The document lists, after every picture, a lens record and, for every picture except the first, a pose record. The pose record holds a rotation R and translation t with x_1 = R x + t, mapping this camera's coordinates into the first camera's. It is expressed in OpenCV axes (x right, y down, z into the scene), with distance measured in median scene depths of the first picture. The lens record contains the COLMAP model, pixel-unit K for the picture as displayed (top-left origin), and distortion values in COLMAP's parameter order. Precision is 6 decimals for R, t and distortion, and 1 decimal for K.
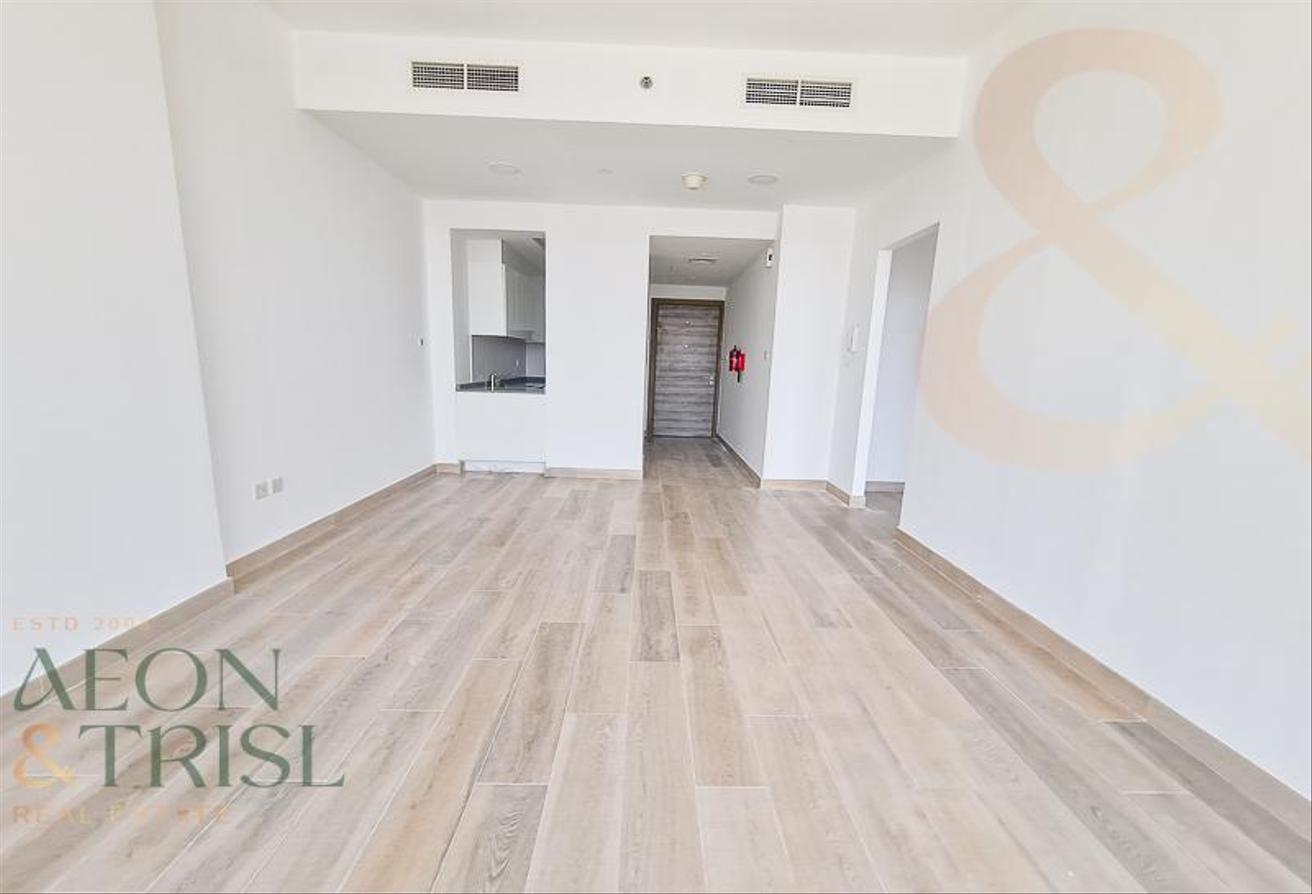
lens RADIAL K [[535.3, 0, 651.1], [0, 535.3, 468.8], [0, 0, 1]] dist [-0.000003, 0.000060]
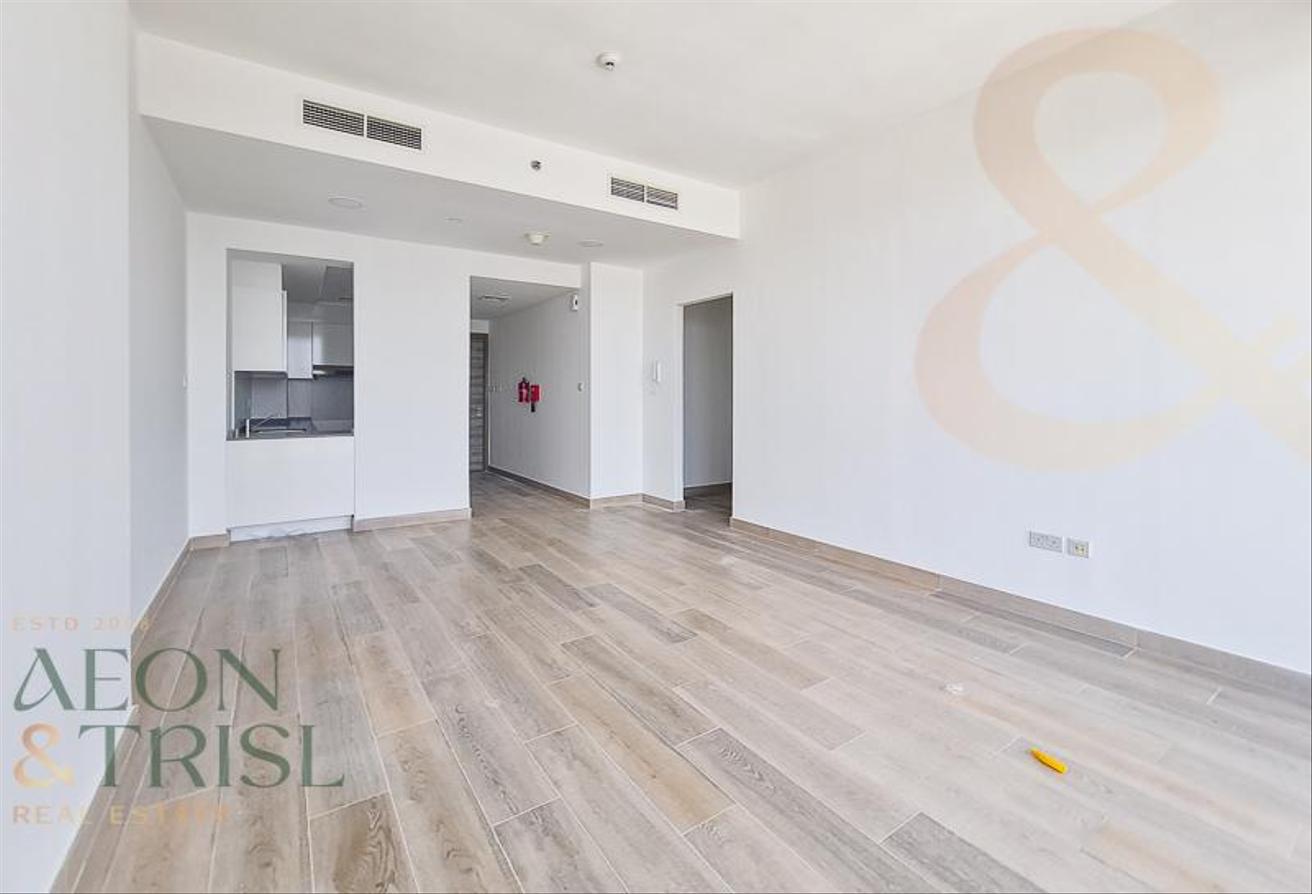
lens RADIAL K [[570.4, 0, 661.1], [0, 570.4, 402.0], [0, 0, 1]] dist [0.000364, 0.000031]
pose [[0.830269, -0.039762, 0.555942, -0.457114], [0.135497, 0.981928, -0.132127, -0.003566], [-0.540642, 0.185029, 0.820653, -0.079670]]
